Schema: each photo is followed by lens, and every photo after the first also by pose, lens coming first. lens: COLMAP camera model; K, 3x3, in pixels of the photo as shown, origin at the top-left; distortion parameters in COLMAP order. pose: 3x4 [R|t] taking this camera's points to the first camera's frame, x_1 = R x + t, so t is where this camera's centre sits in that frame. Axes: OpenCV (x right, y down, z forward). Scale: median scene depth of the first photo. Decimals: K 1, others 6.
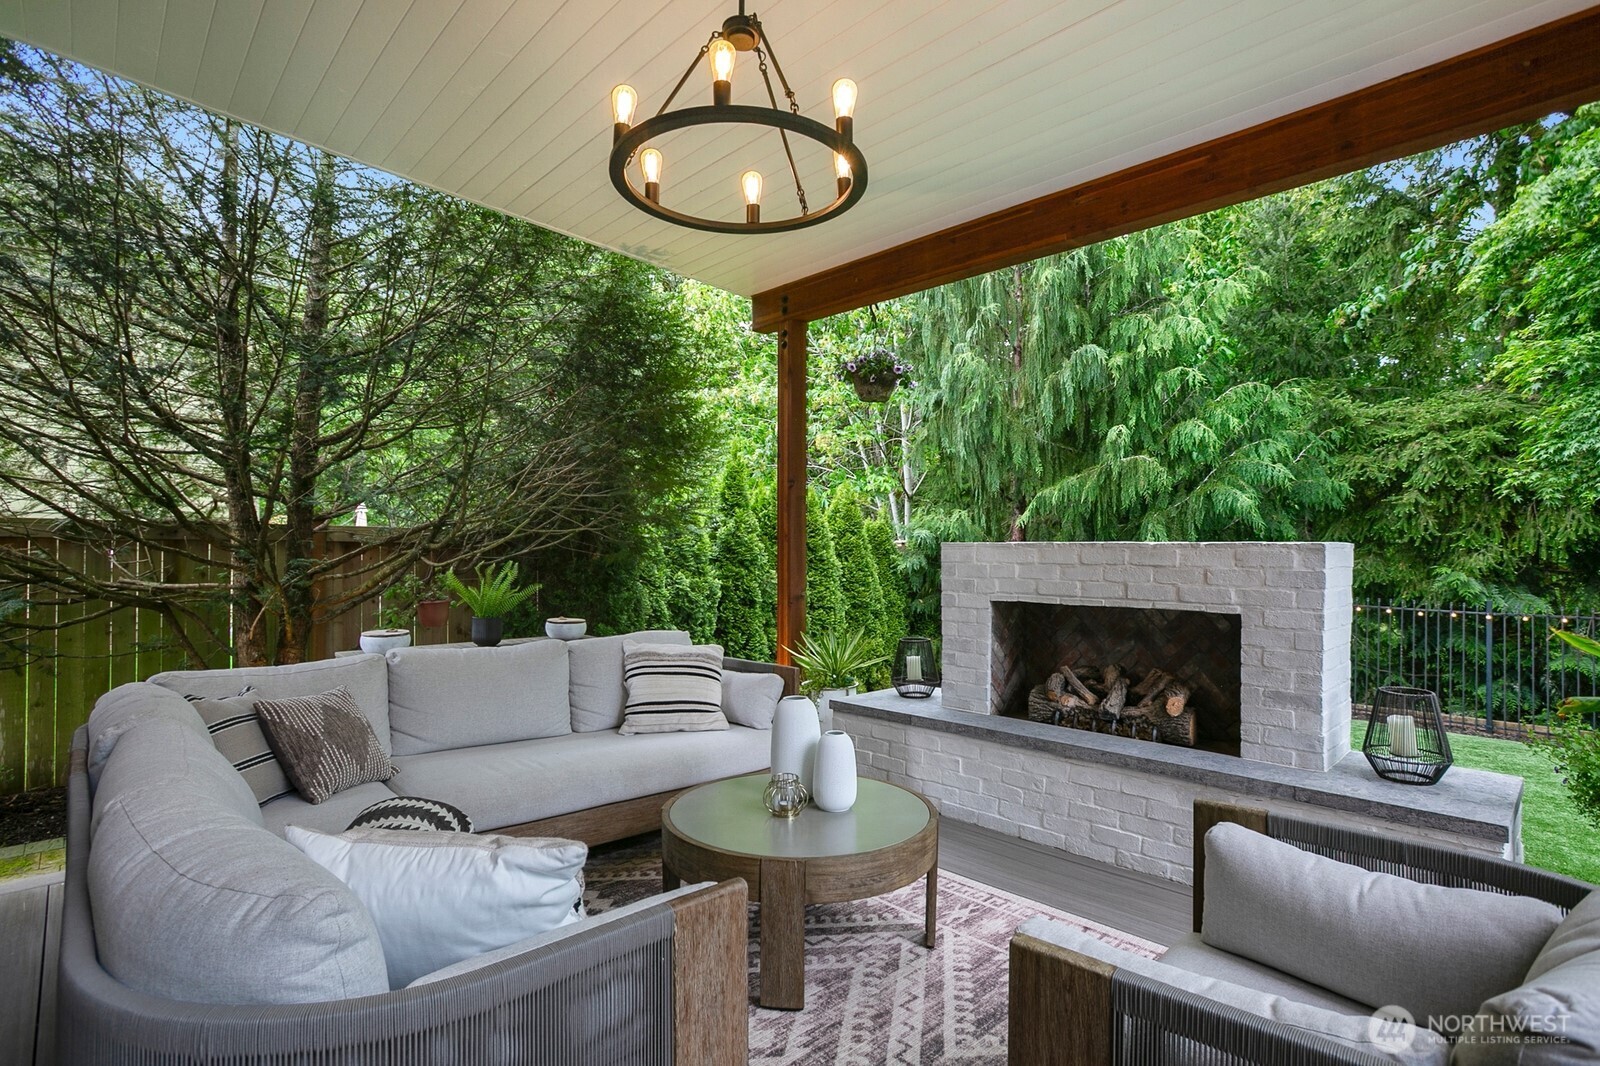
lens RADIAL K [[797.5, 0, 800.0], [0, 797.5, 533.0], [0, 0, 1]] dist [-0.069871, 0.025920]
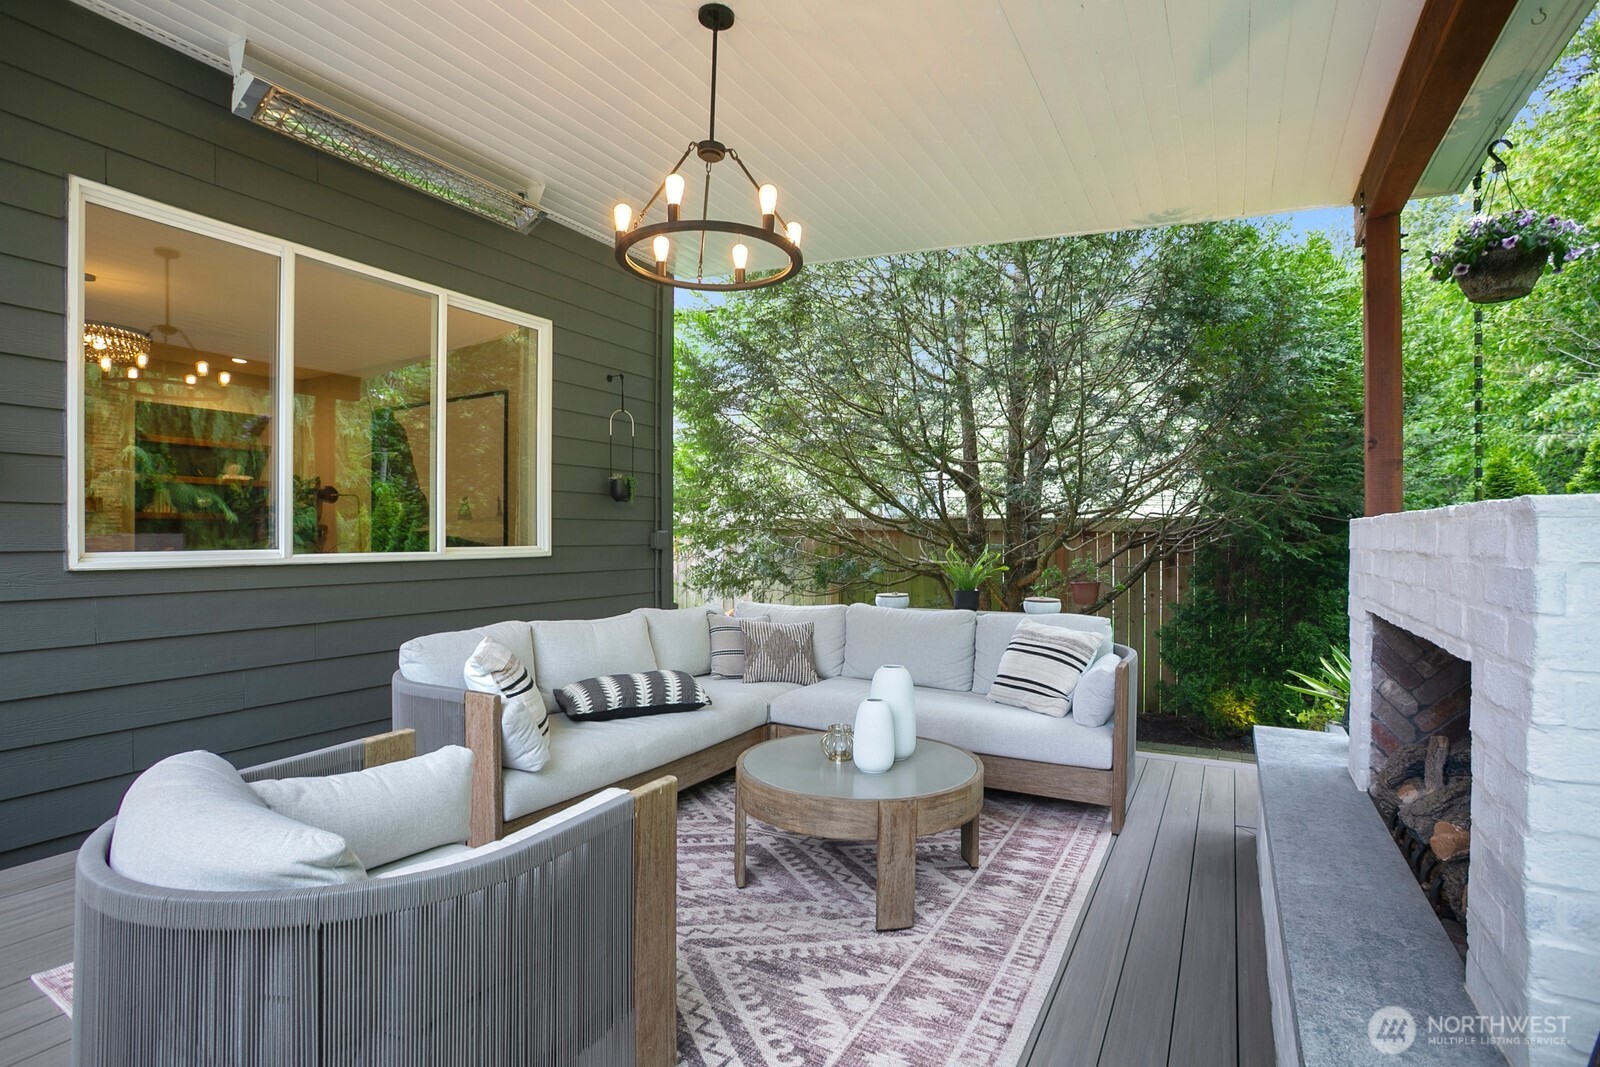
lens RADIAL K [[797.5, 0, 800.0], [0, 797.5, 533.5], [0, 0, 1]] dist [-0.069871, 0.025920]
pose [[0.296610, -0.003327, -0.954993, 0.622010], [0.012729, 0.999919, 0.000470, 0.017322], [0.954914, -0.012295, 0.296628, 0.357145]]
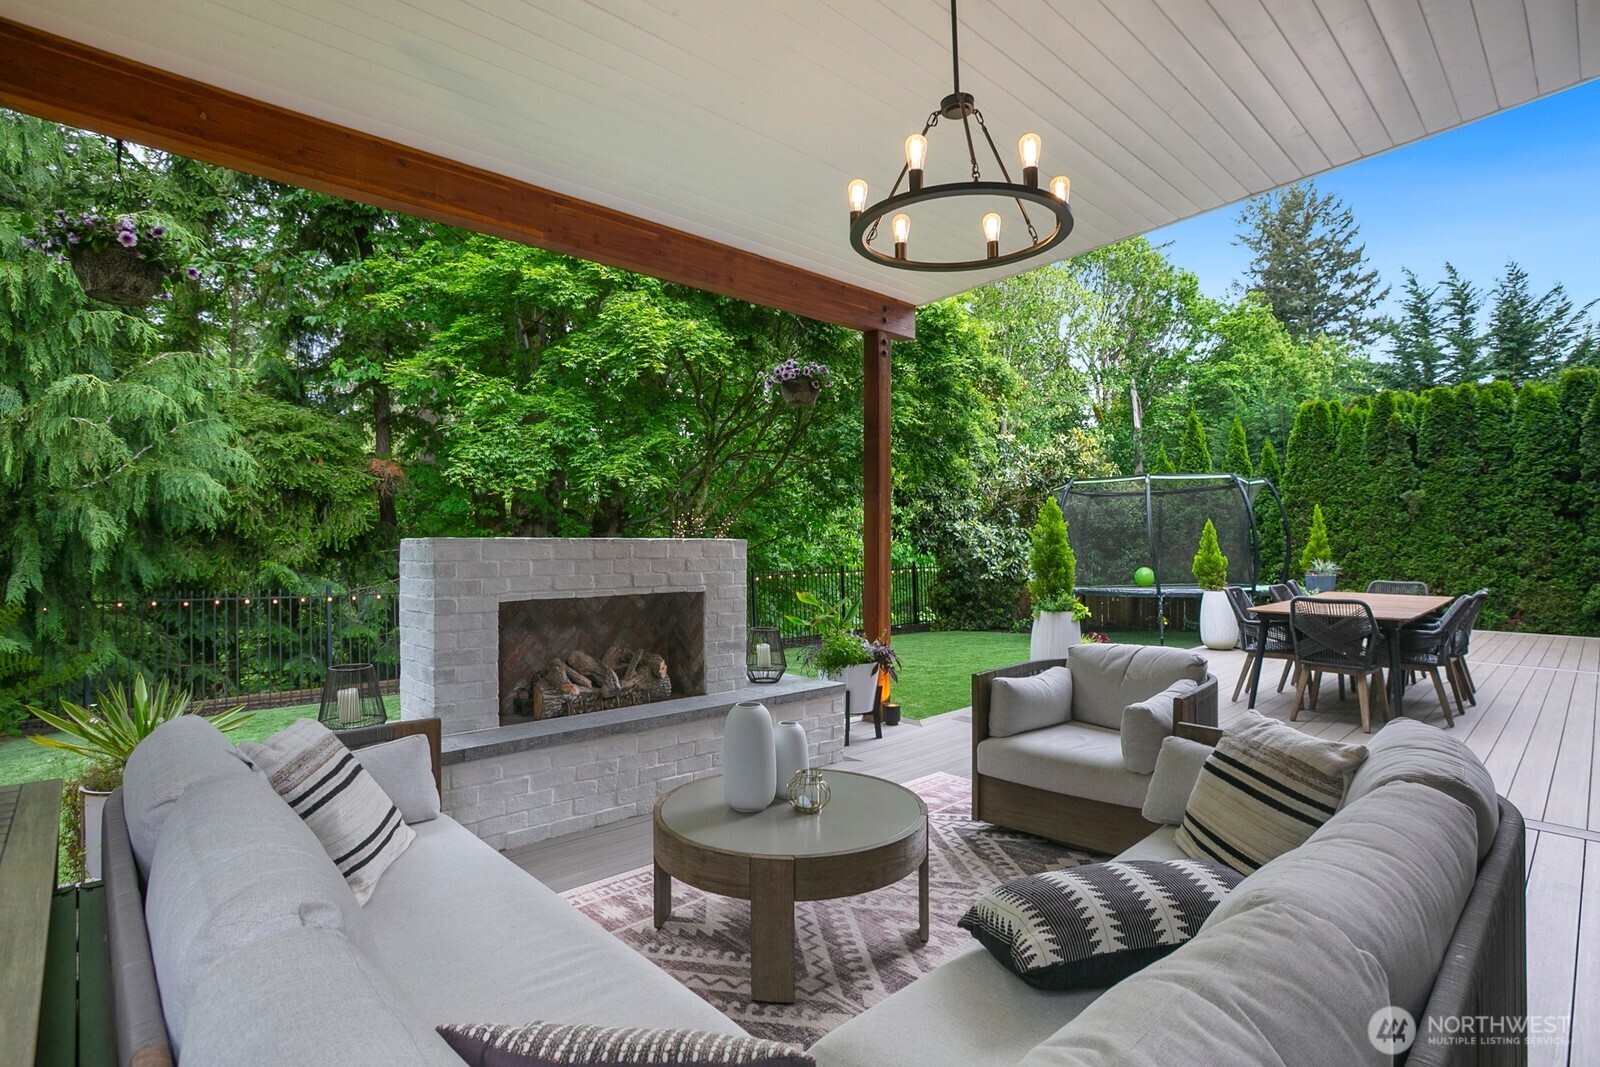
lens RADIAL K [[797.5, 0, 800.0], [0, 797.5, 533.5], [0, 0, 1]] dist [-0.069871, 0.025920]
pose [[-0.006026, 0.009066, 0.999941, -0.602072], [-0.016143, 0.999828, -0.009162, 0.008482], [-0.999852, -0.016197, -0.005878, 0.599438]]
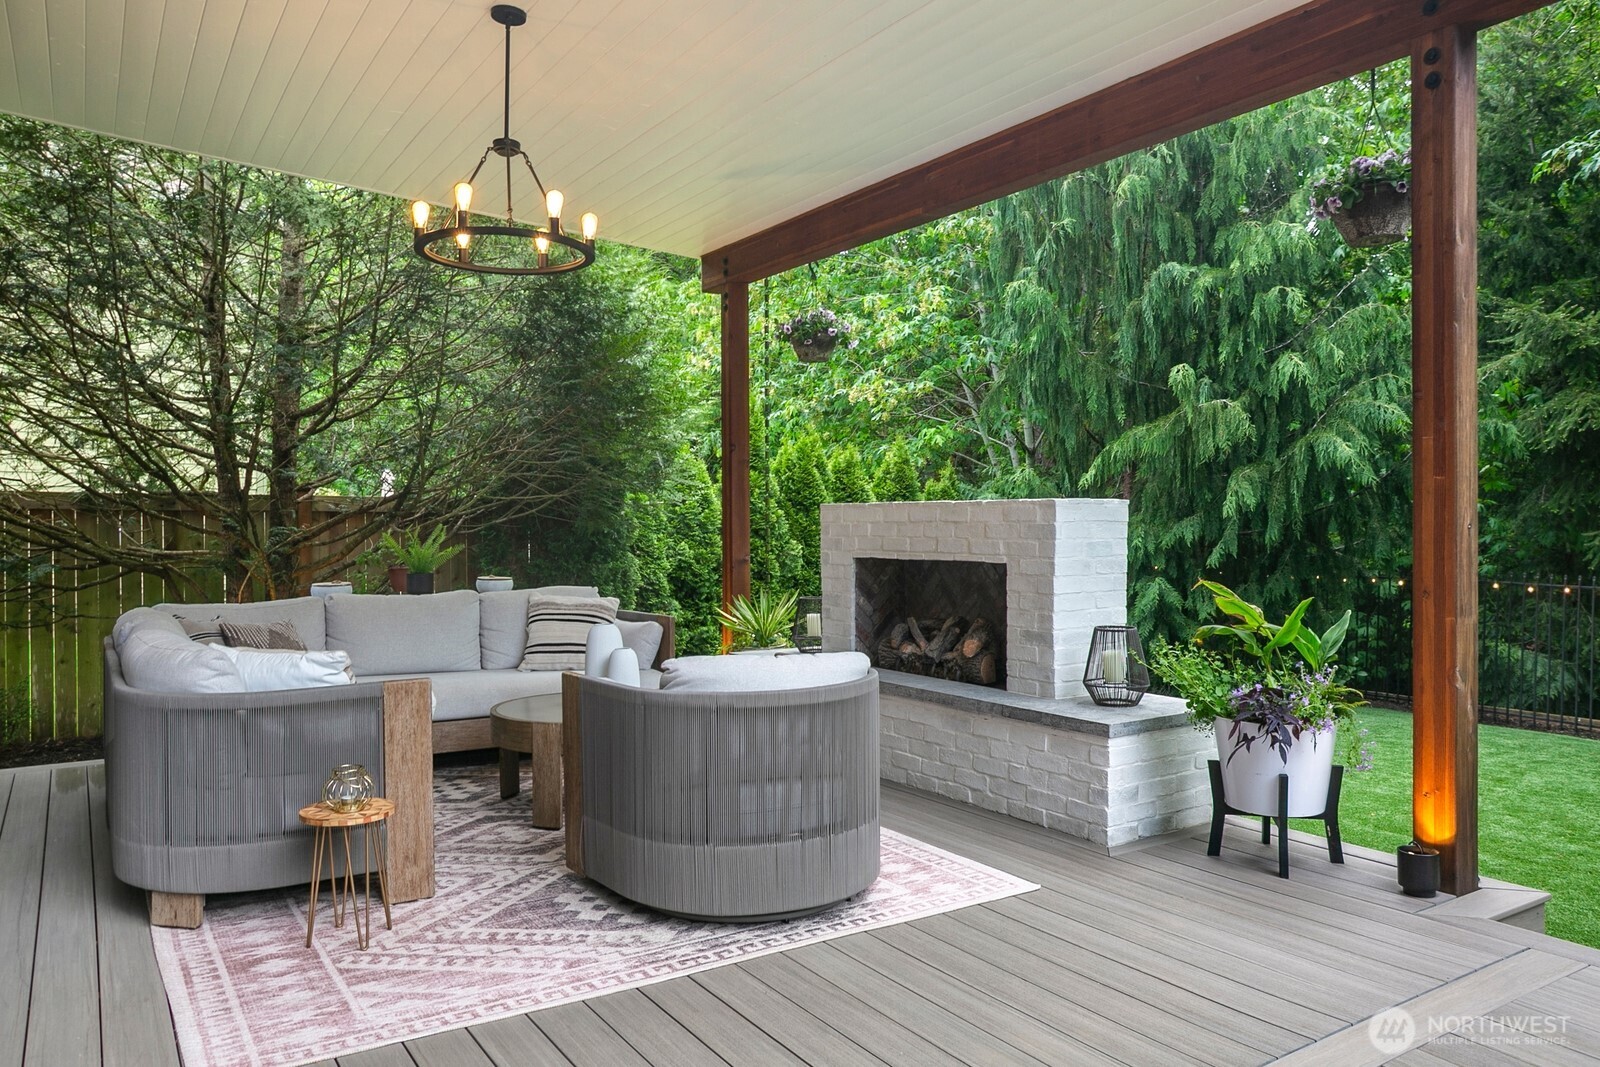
lens RADIAL K [[1123.1, 0, 800.0], [0, 1123.1, 533.5], [0, 0, 1]] dist [-0.021461, -0.001389]
pose [[0.984107, -0.005324, -0.177496, 0.396962], [0.010468, 0.999552, 0.028054, 0.008003], [0.177267, -0.029466, 0.983722, -0.458792]]
